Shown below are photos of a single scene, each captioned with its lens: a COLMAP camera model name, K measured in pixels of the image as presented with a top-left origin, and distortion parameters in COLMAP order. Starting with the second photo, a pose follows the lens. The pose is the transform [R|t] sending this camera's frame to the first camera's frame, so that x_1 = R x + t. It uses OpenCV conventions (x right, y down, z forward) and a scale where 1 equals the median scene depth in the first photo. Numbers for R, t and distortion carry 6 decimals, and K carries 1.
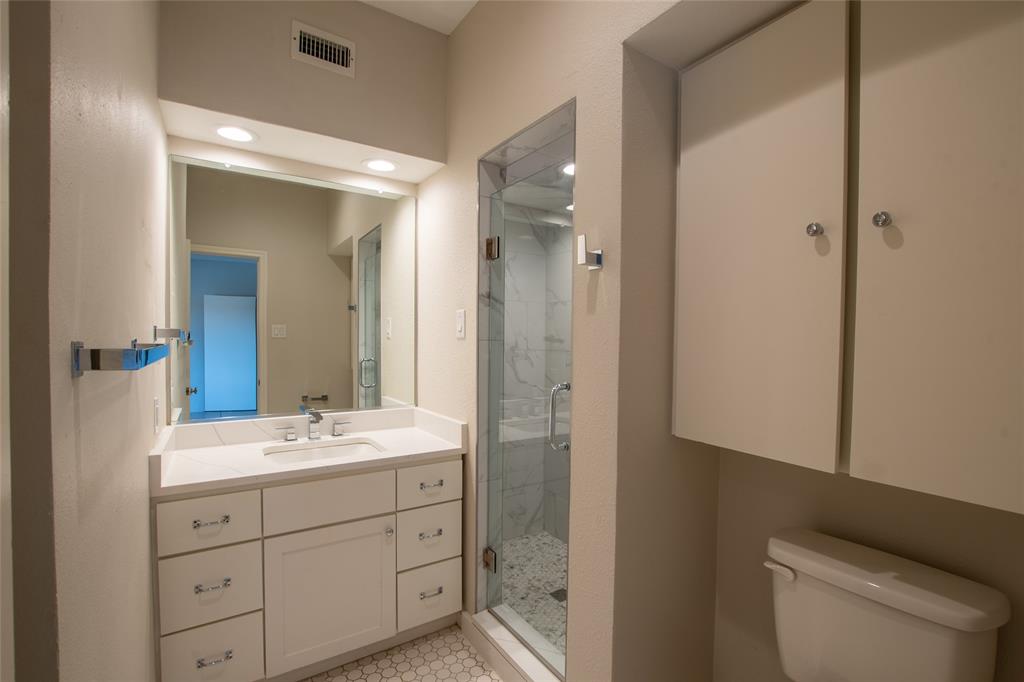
lens RADIAL K [[462.8, 0, 515.3], [0, 462.8, 345.3], [0, 0, 1]] dist [-0.034682, 0.004417]
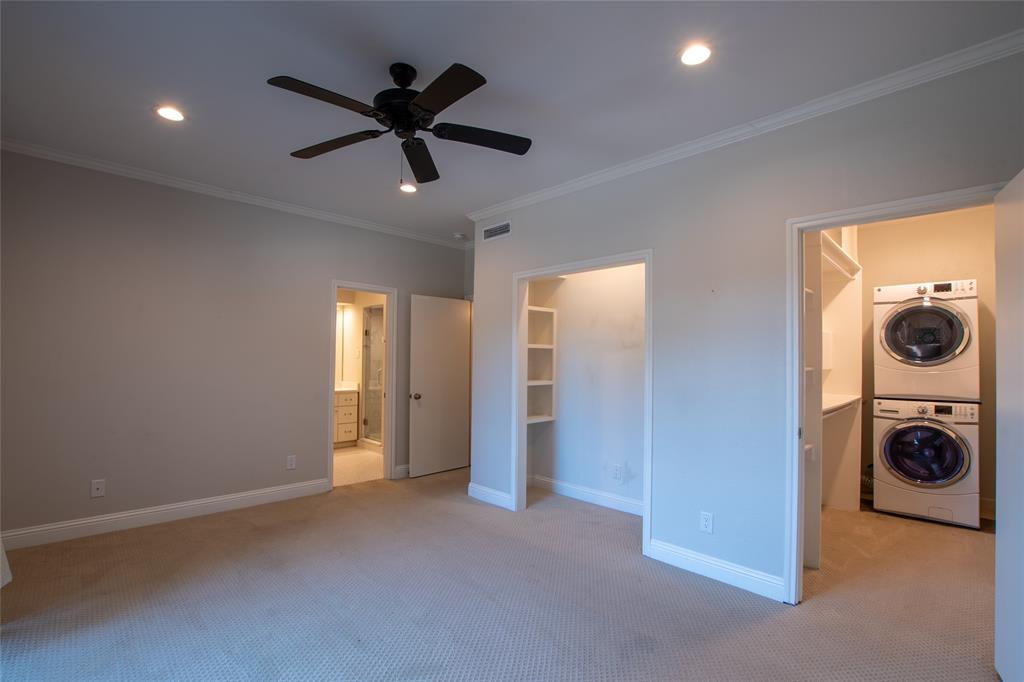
lens RADIAL K [[462.8, 0, 507.4], [0, 462.8, 348.4], [0, 0, 1]] dist [-0.034682, 0.004417]
pose [[0.980055, 0.004842, 0.198665, 0.302151], [0.003526, 0.999122, -0.041745, 0.064323], [-0.198693, 0.041613, 0.979178, -2.667038]]
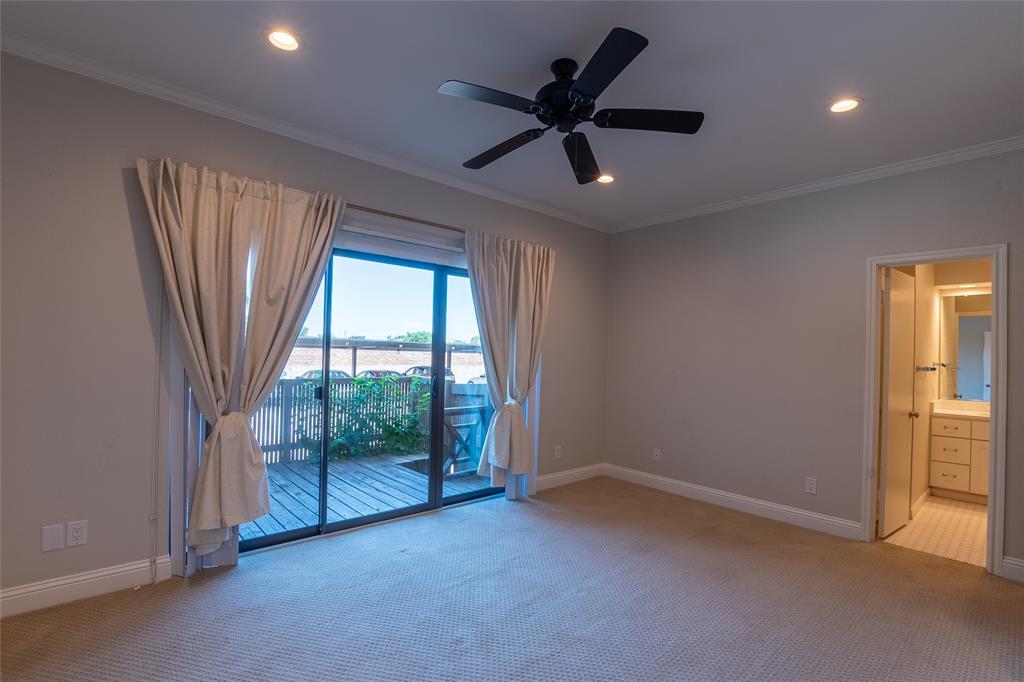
lens RADIAL K [[462.8, 0, 518.2], [0, 462.8, 351.9], [0, 0, 1]] dist [-0.034682, 0.004417]
pose [[0.140462, -0.016334, -0.989951, 1.428328], [-0.046106, 0.998671, -0.023020, 0.070133], [0.989012, 0.048876, 0.139522, -1.722592]]
